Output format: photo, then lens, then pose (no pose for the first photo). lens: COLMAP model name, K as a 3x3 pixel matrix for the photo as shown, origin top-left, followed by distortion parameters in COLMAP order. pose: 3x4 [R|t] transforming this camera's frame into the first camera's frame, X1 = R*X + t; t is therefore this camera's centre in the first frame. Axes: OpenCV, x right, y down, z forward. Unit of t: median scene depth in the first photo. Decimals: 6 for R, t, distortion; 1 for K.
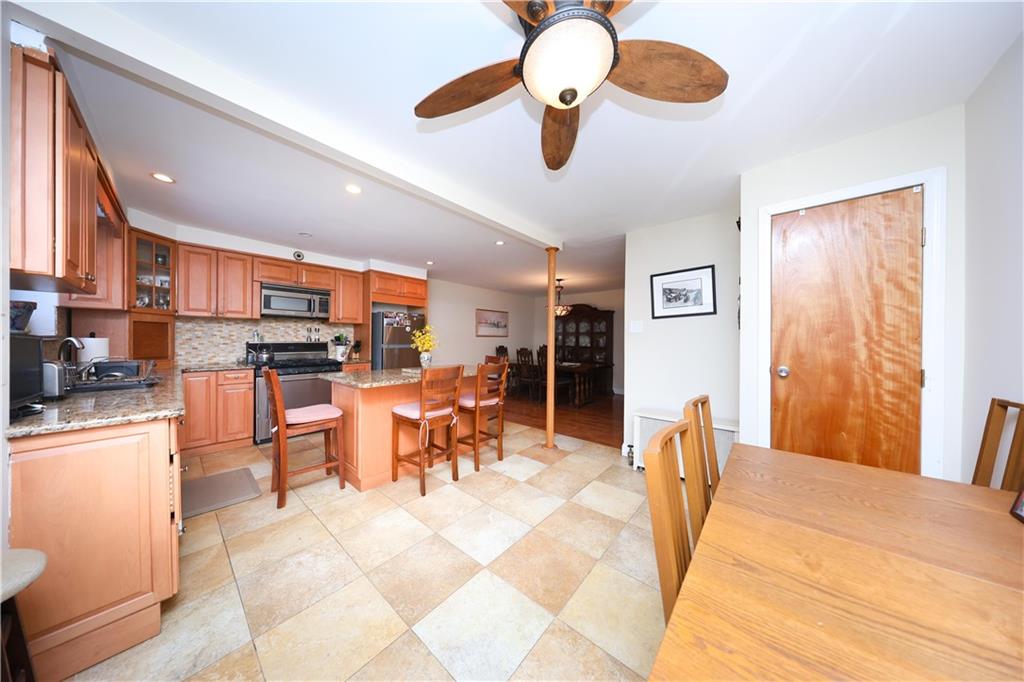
lens RADIAL K [[292.5, 0, 507.0], [0, 292.5, 340.4], [0, 0, 1]] dist [-0.008899, -0.000014]
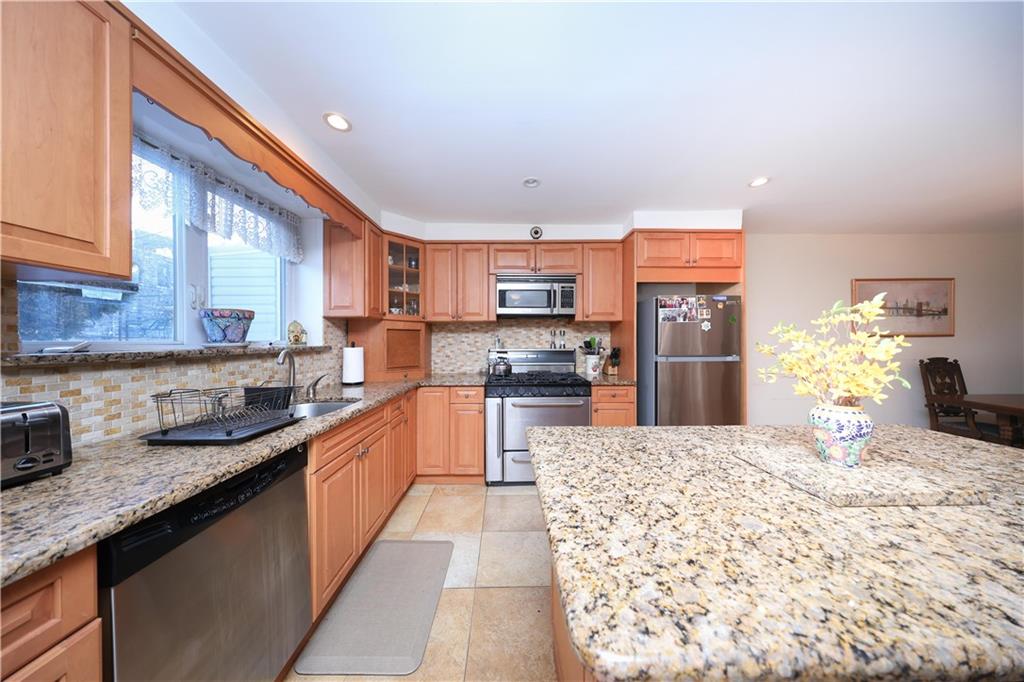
lens RADIAL K [[292.5, 0, 508.5], [0, 292.5, 341.9], [0, 0, 1]] dist [-0.008899, -0.000014]
pose [[0.659980, -0.004954, -0.751267, -0.200361], [0.005837, 0.999982, -0.001467, -0.013709], [0.751261, -0.003417, 0.659997, 0.436027]]
